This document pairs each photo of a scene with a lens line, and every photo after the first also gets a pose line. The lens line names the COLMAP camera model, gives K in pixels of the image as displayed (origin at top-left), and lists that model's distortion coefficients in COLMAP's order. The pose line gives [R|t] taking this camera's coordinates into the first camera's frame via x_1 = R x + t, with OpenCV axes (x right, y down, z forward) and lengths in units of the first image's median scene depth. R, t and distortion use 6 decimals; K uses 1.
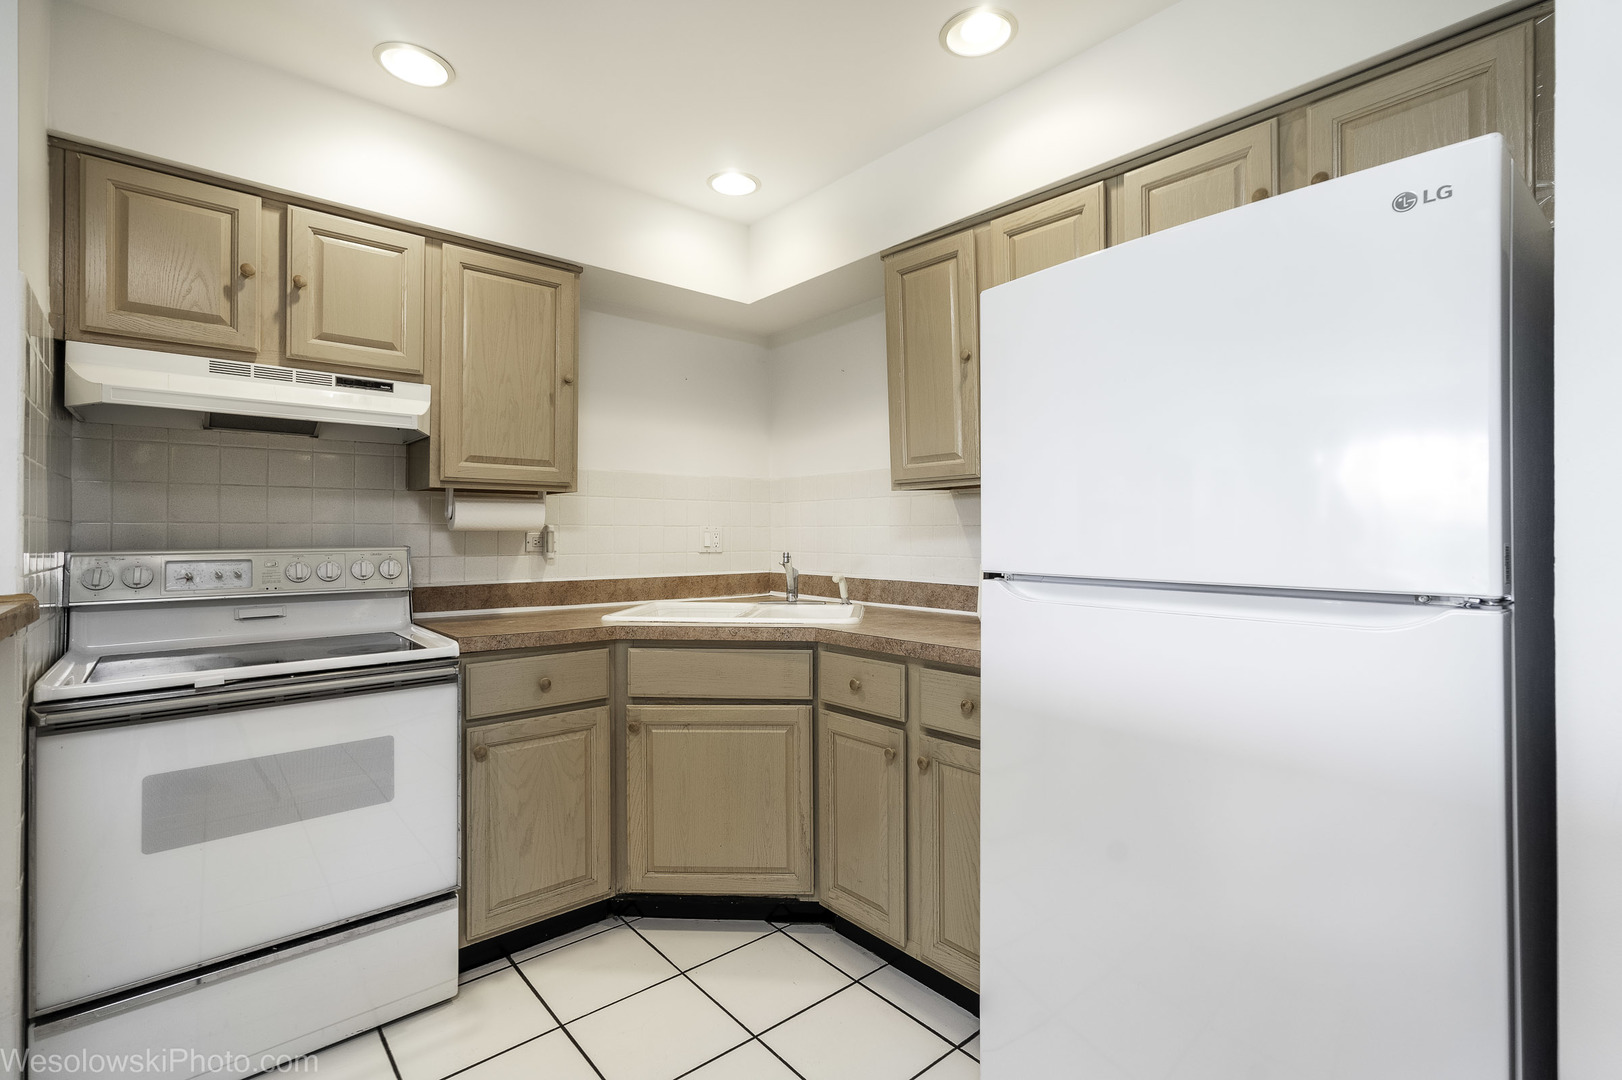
lens RADIAL K [[749.0, 0, 807.4], [0, 749.0, 524.3], [0, 0, 1]] dist [-0.003200, 0.014683]
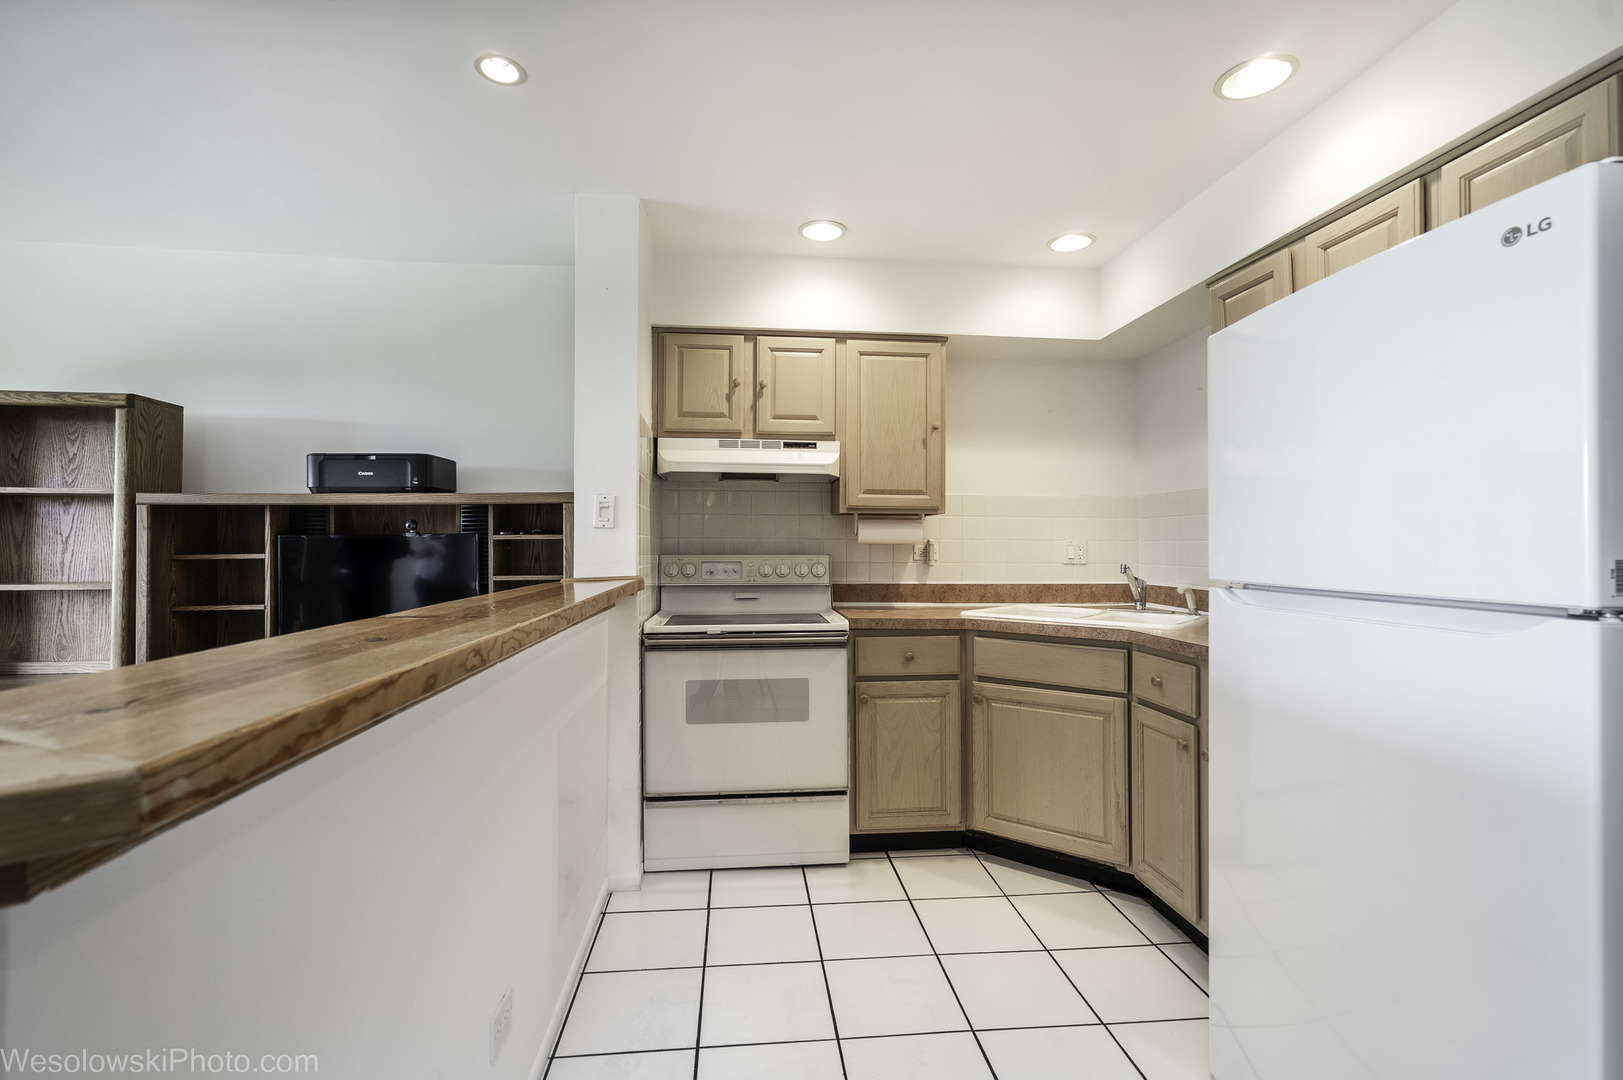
lens RADIAL K [[746.0, 0, 811.5], [0, 746.0, 540.0], [0, 0, 1]] dist [-0.002456, 0.010172]
pose [[0.822310, -0.001456, -0.569037, 0.268873], [0.002940, 0.999994, 0.001690, -0.000952], [0.569032, -0.003063, 0.822310, -0.204294]]
